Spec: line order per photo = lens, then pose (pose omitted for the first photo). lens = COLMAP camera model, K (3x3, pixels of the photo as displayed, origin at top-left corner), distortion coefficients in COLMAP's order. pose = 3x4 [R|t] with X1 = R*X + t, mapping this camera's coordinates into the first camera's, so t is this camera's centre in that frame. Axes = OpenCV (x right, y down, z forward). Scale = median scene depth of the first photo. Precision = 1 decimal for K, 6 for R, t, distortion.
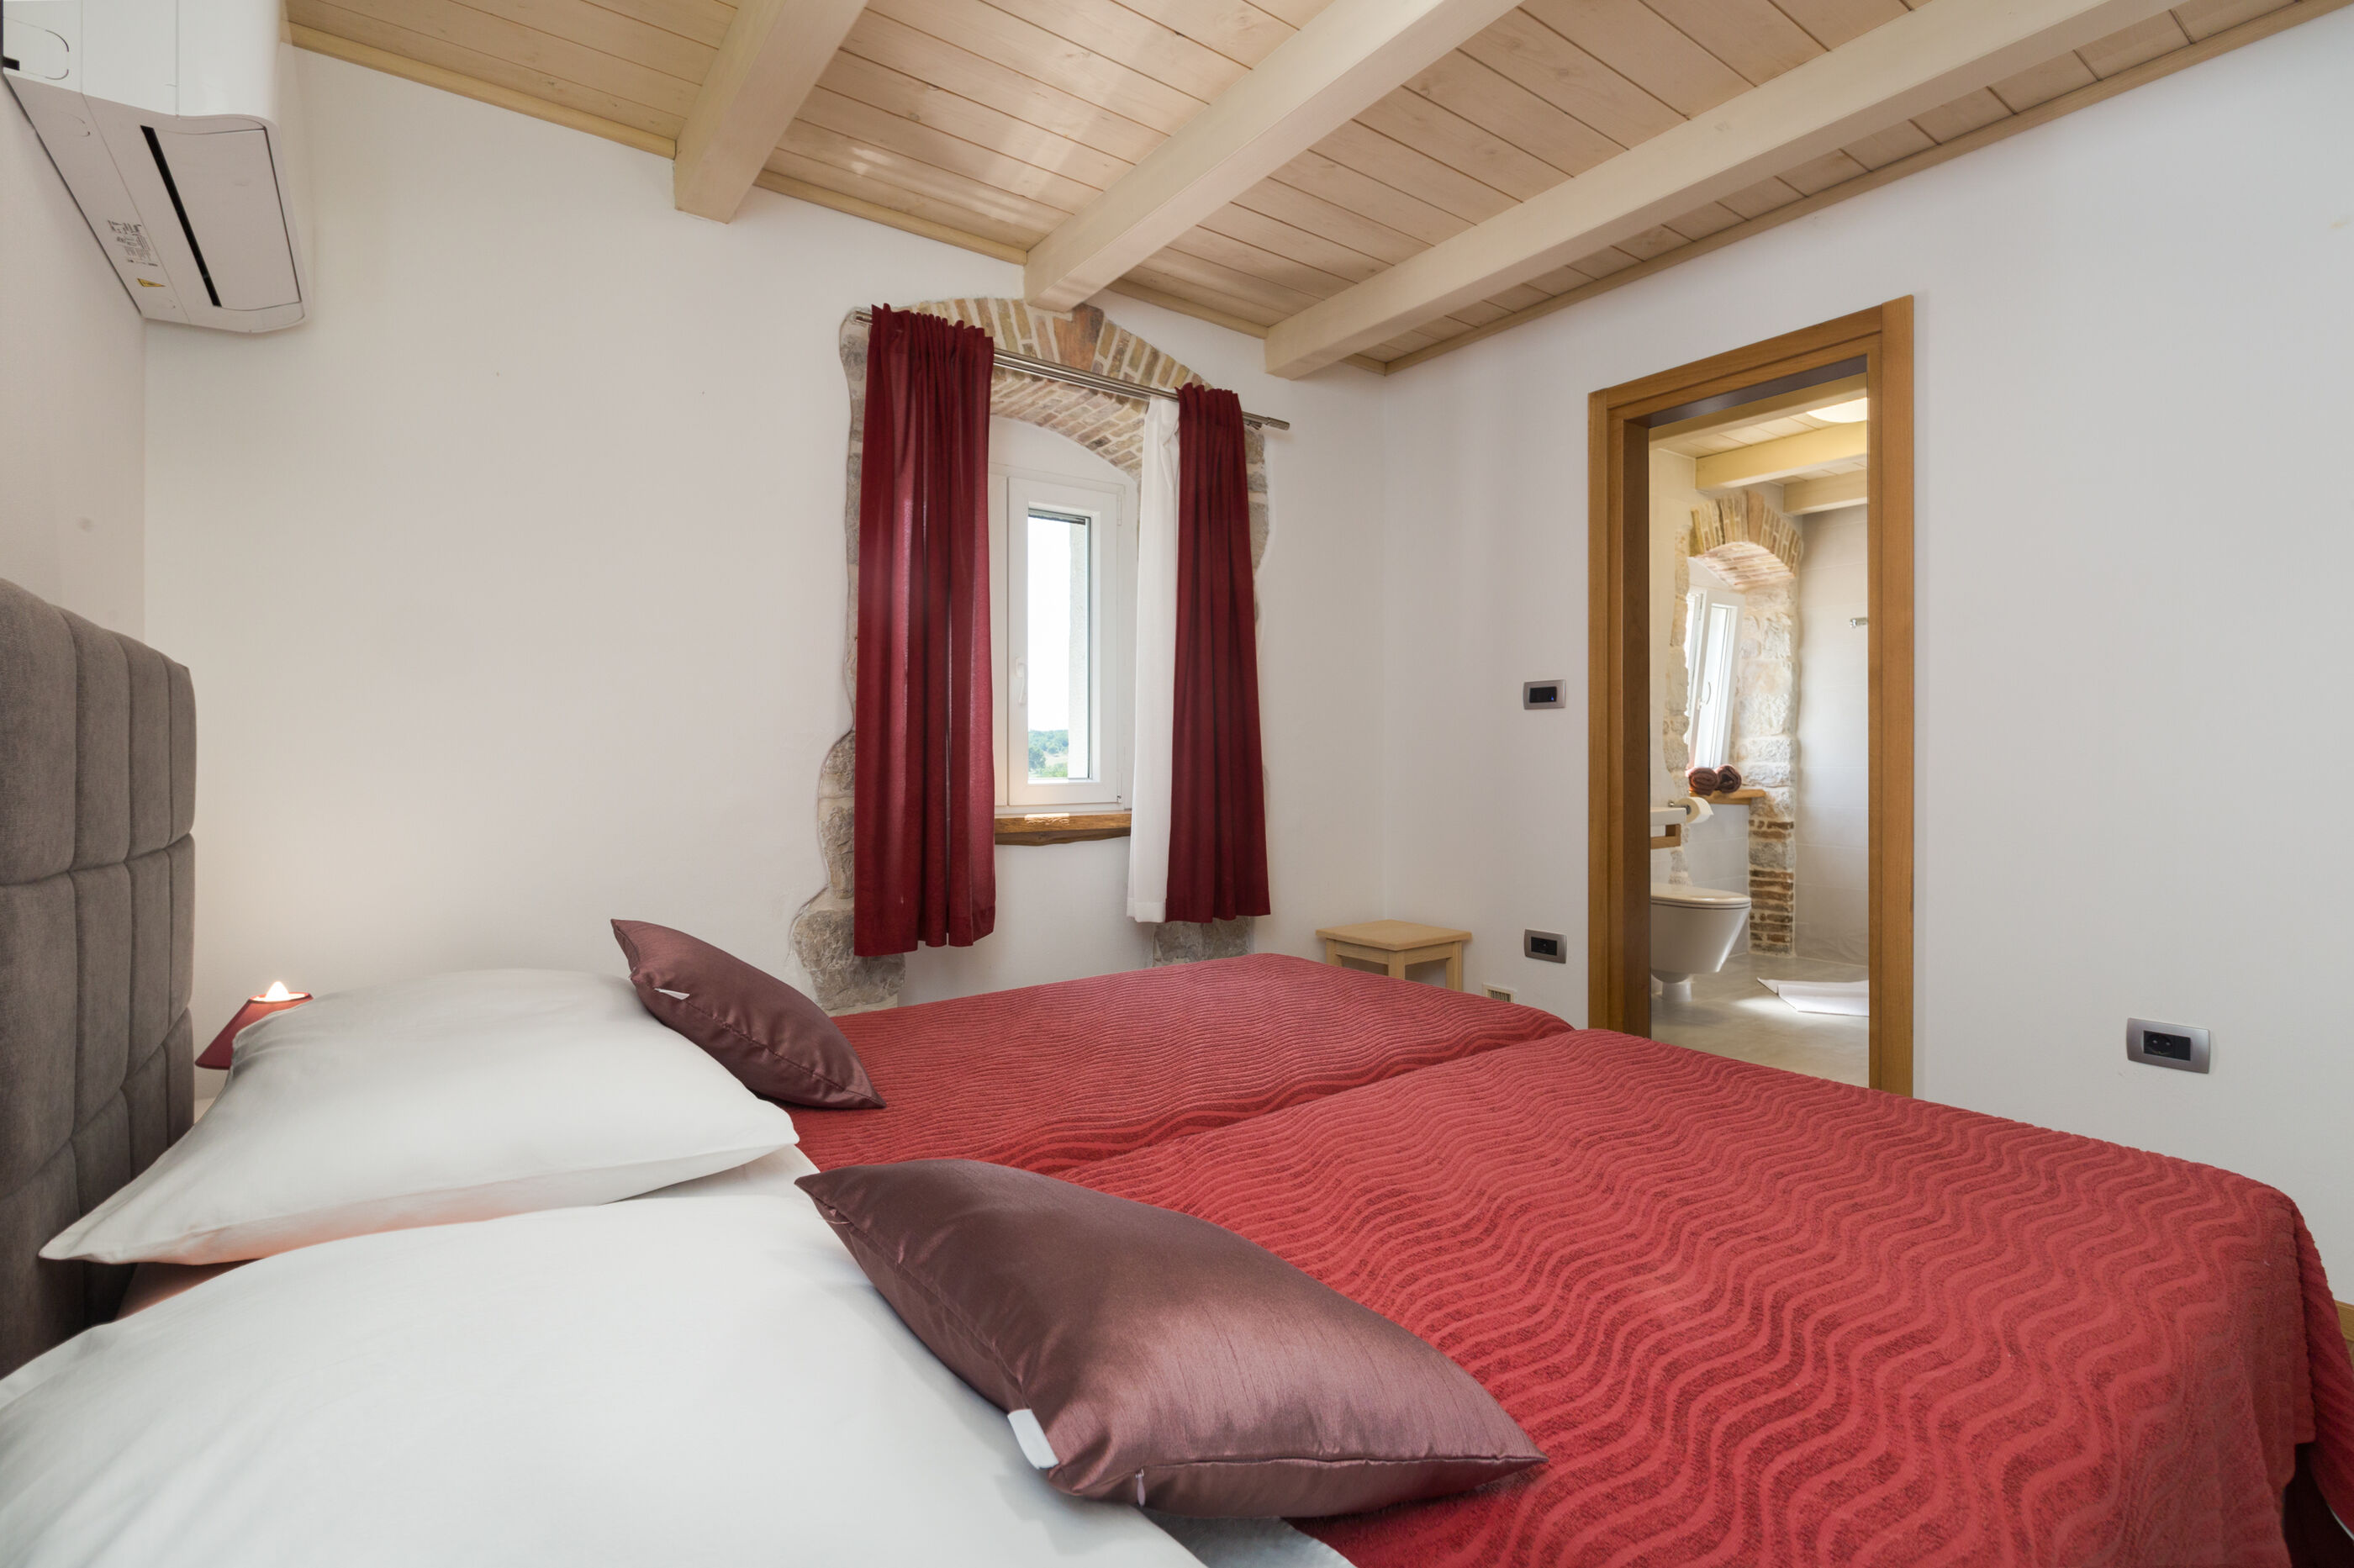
lens RADIAL K [[1064.6, 0, 1162.1], [0, 1064.6, 749.9], [0, 0, 1]] dist [0.003196, 0.000108]
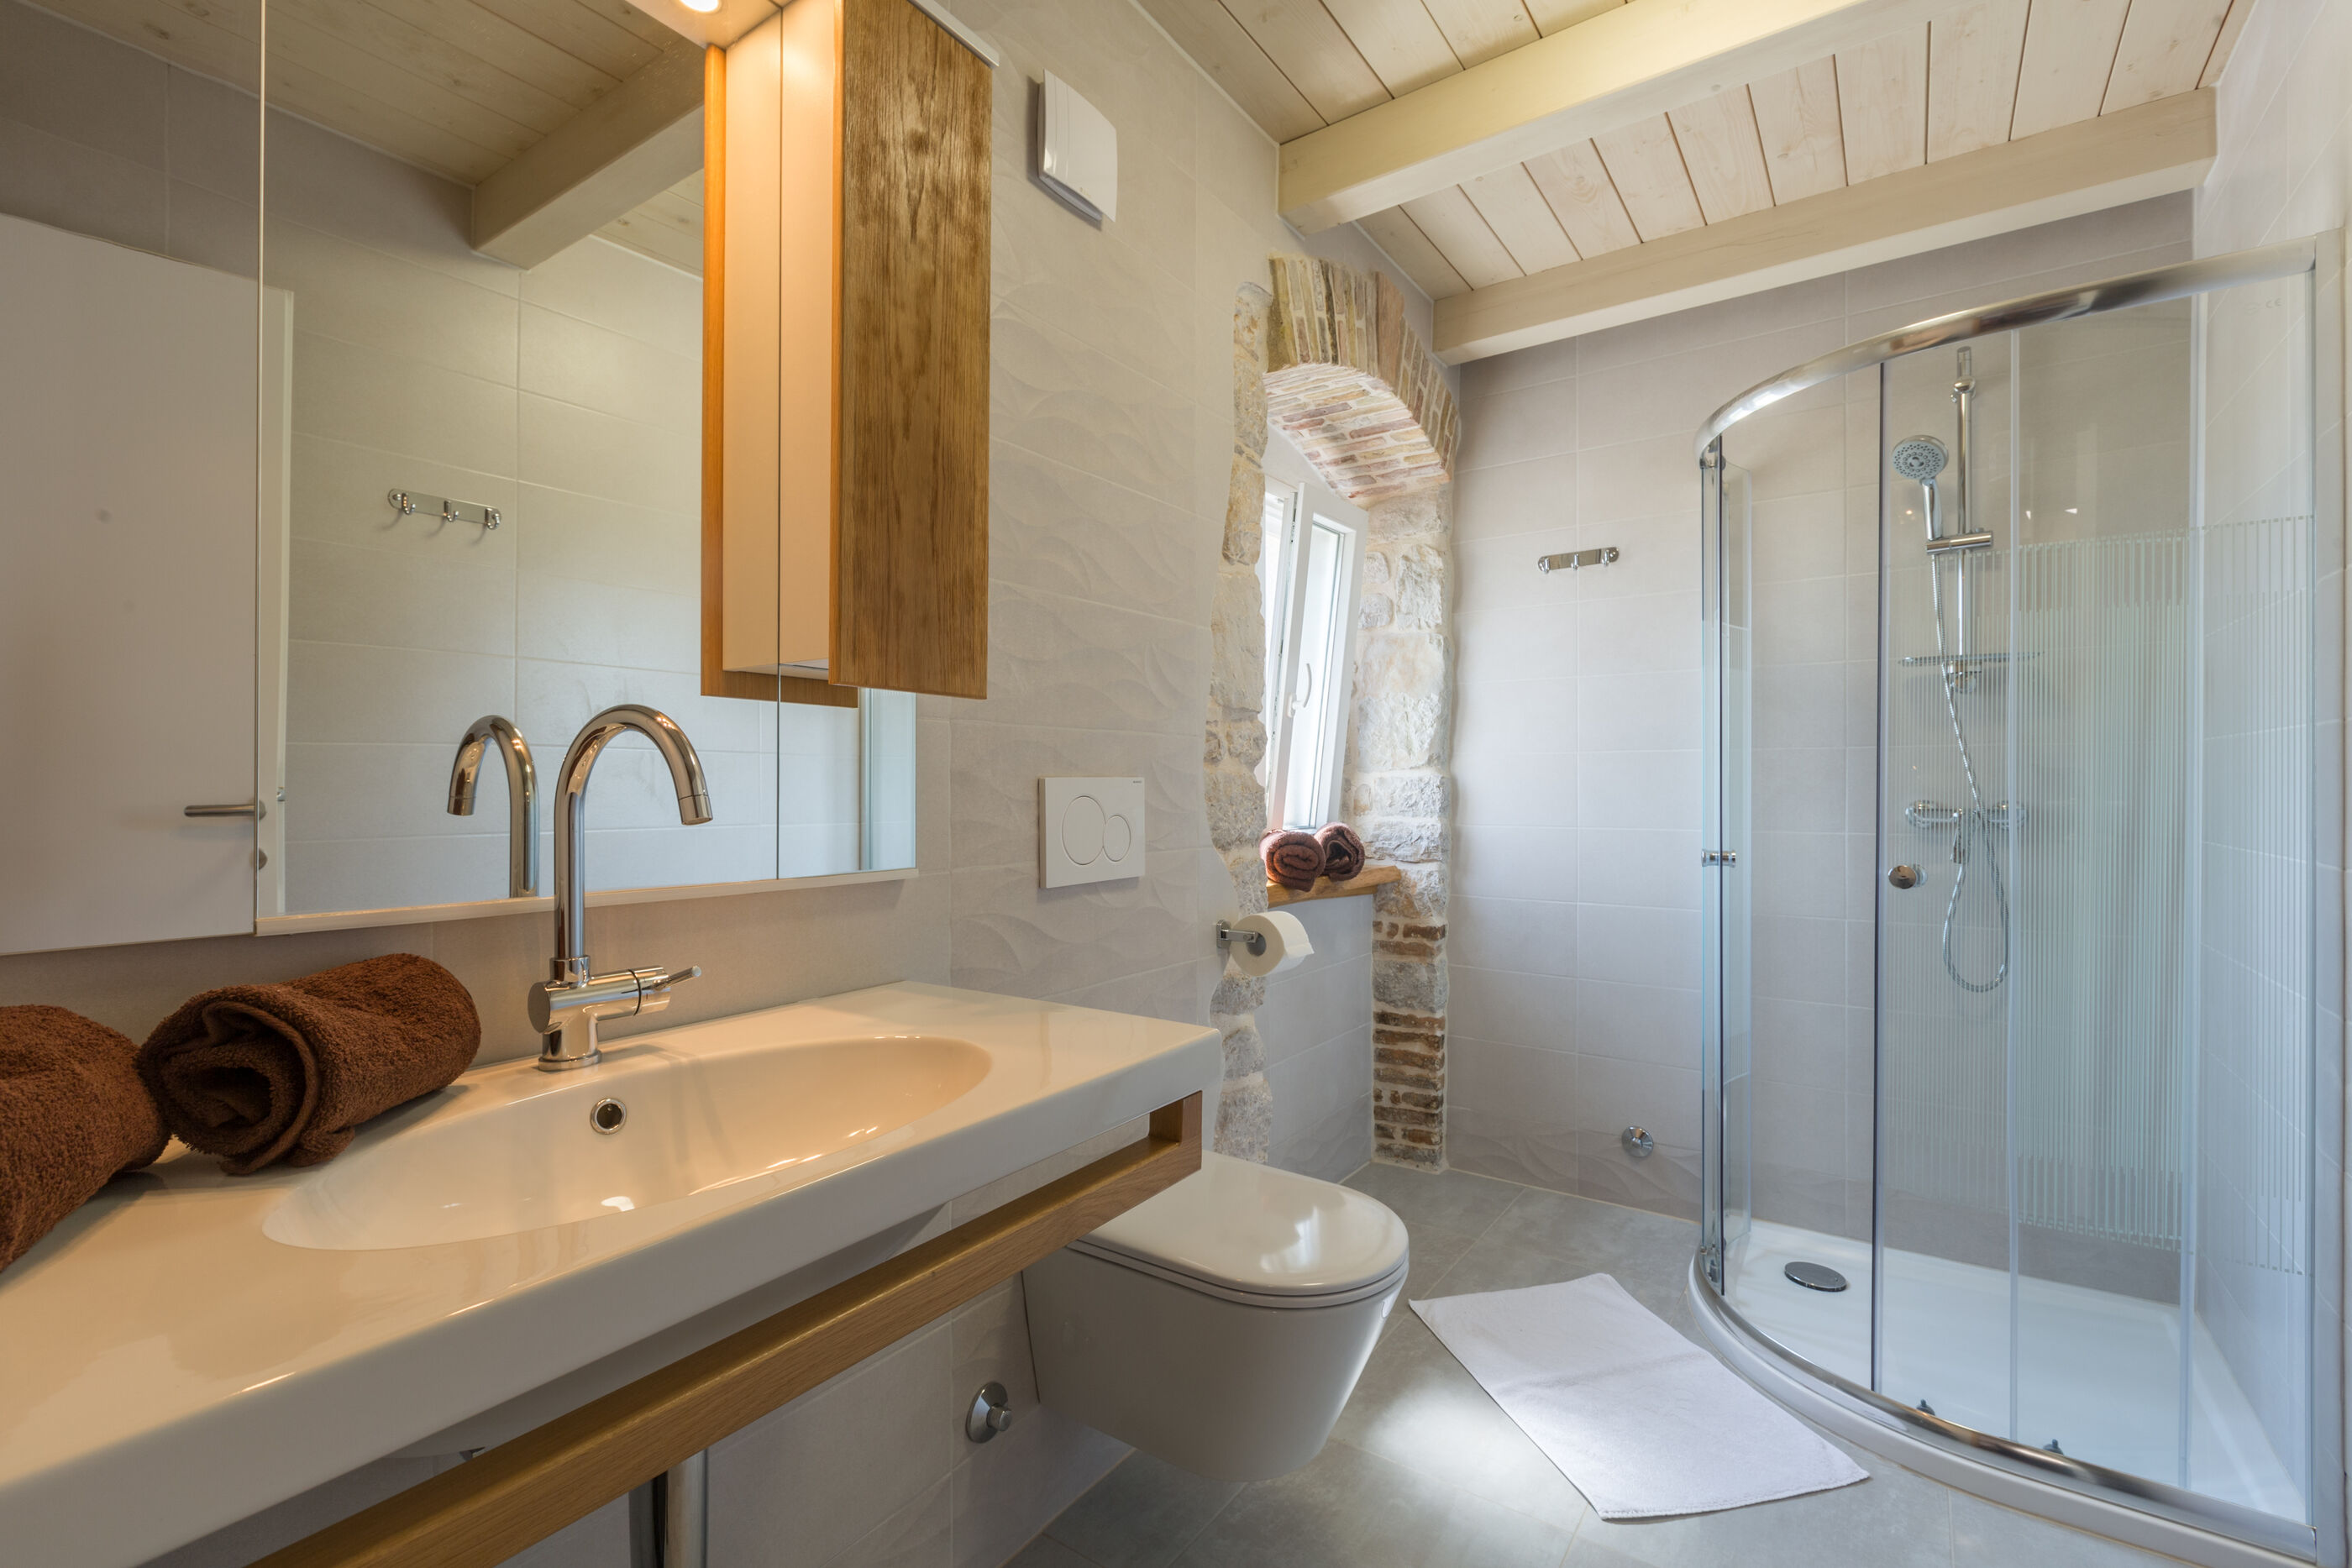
lens RADIAL K [[1063.6, 0, 1161.1], [0, 1063.6, 749.9], [0, 0, 1]] dist [0.003196, 0.000108]
pose [[0.946357, 0.015017, 0.322775, 0.274842], [-0.006532, 0.999604, -0.027354, -0.007241], [-0.323058, 0.023778, 0.946080, 0.526003]]
